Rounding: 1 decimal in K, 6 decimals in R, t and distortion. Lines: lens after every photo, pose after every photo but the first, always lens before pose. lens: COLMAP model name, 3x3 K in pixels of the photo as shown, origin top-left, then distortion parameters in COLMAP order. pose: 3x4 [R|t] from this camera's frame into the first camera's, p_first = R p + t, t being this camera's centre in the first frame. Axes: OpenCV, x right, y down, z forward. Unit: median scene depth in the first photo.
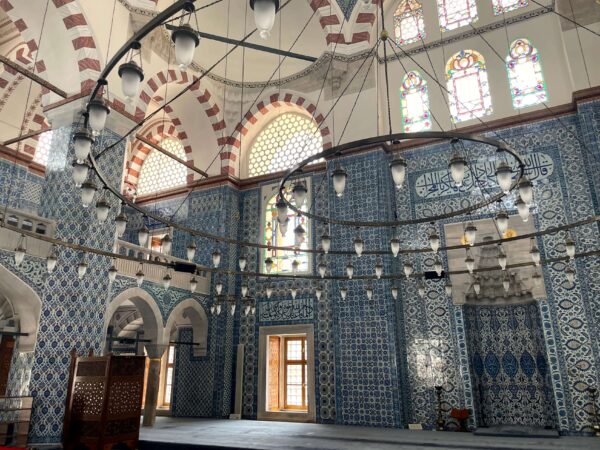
lens RADIAL K [[455.2, 0, 297.5], [0, 455.2, 219.5], [0, 0, 1]] dist [0.080372, -0.105965]
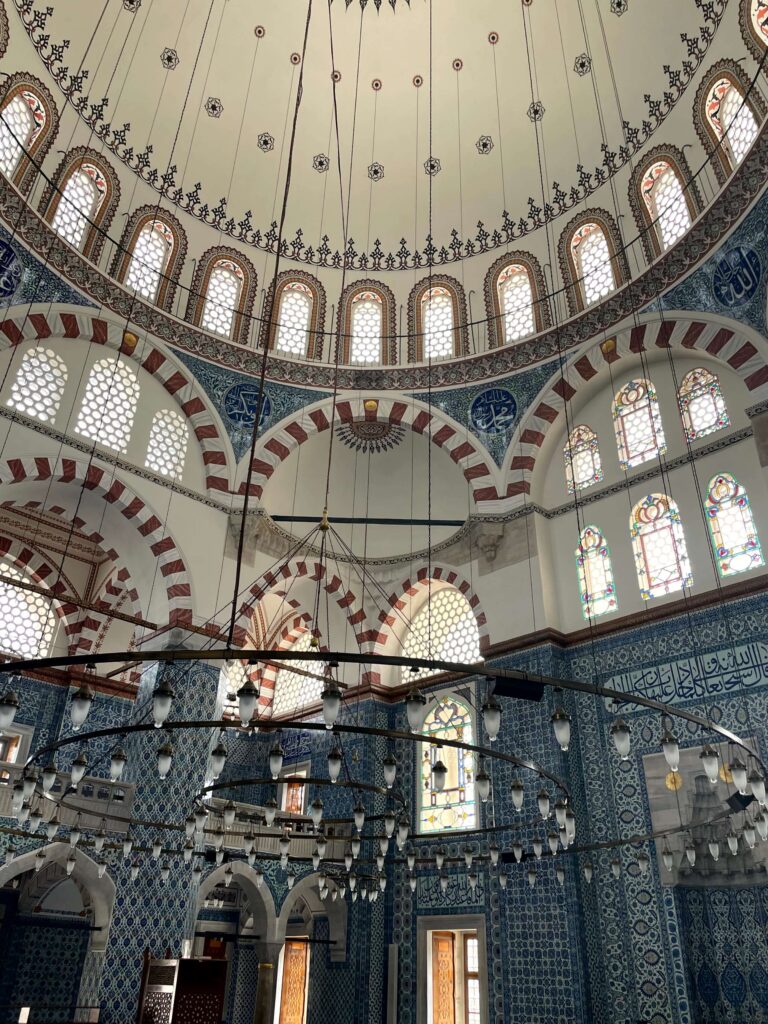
lens RADIAL K [[776.9, 0, 381.4], [0, 776.9, 503.4], [0, 0, 1]] dist [0.080372, -0.105965]
pose [[0.948068, -0.139943, -0.285626, 0.306118], [0.069992, 0.967786, -0.241849, -0.087481], [0.310270, 0.209298, 0.927323, -0.253878]]
